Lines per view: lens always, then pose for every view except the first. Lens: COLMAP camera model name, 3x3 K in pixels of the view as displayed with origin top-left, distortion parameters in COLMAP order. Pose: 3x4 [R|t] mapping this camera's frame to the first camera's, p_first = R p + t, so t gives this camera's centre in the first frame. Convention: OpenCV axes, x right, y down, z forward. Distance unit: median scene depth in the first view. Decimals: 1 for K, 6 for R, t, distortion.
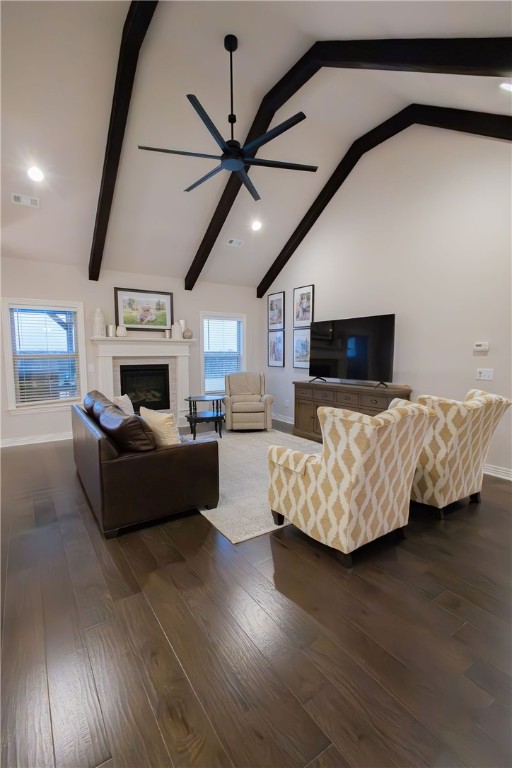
lens RADIAL K [[354.0, 0, 256.0], [0, 354.0, 384.0], [0, 0, 1]] dist [-0.000350, -0.000949]
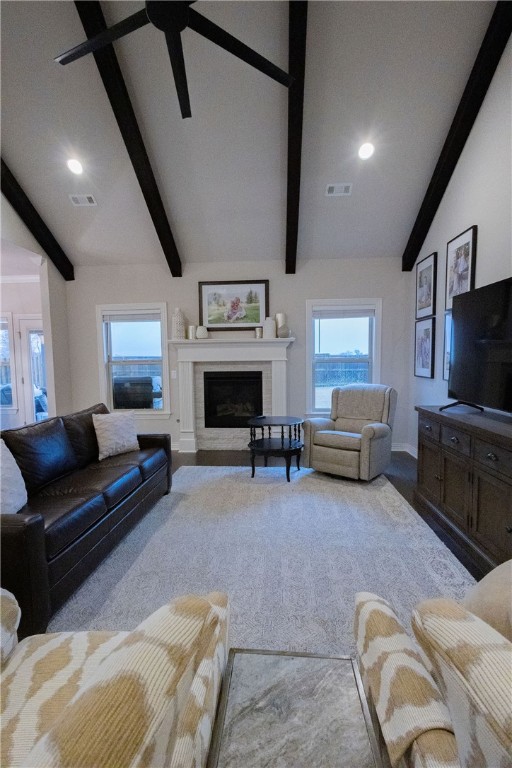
lens RADIAL K [[354.0, 0, 256.0], [0, 354.0, 384.0], [0, 0, 1]] dist [-0.000350, -0.000949]
pose [[0.795999, 0.036804, -0.604177, 0.224351], [-0.043124, 0.999062, 0.004043, -0.030980], [0.603759, 0.022837, 0.796840, 0.375559]]
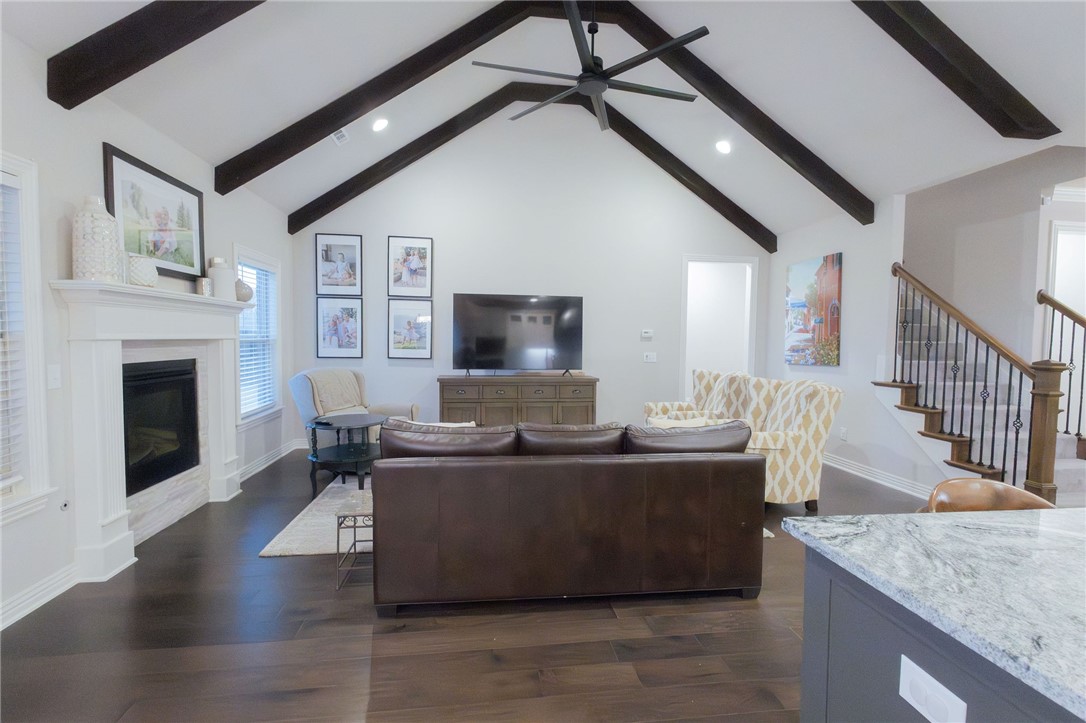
lens RADIAL K [[500.5, 0, 543.0], [0, 500.5, 361.5], [0, 0, 1]] dist [-0.000350, -0.000949]
pose [[0.438156, -0.032638, 0.898306, -0.617540], [0.064944, 0.997878, 0.004579, -0.028372], [-0.896550, 0.056333, 0.439346, 0.377141]]
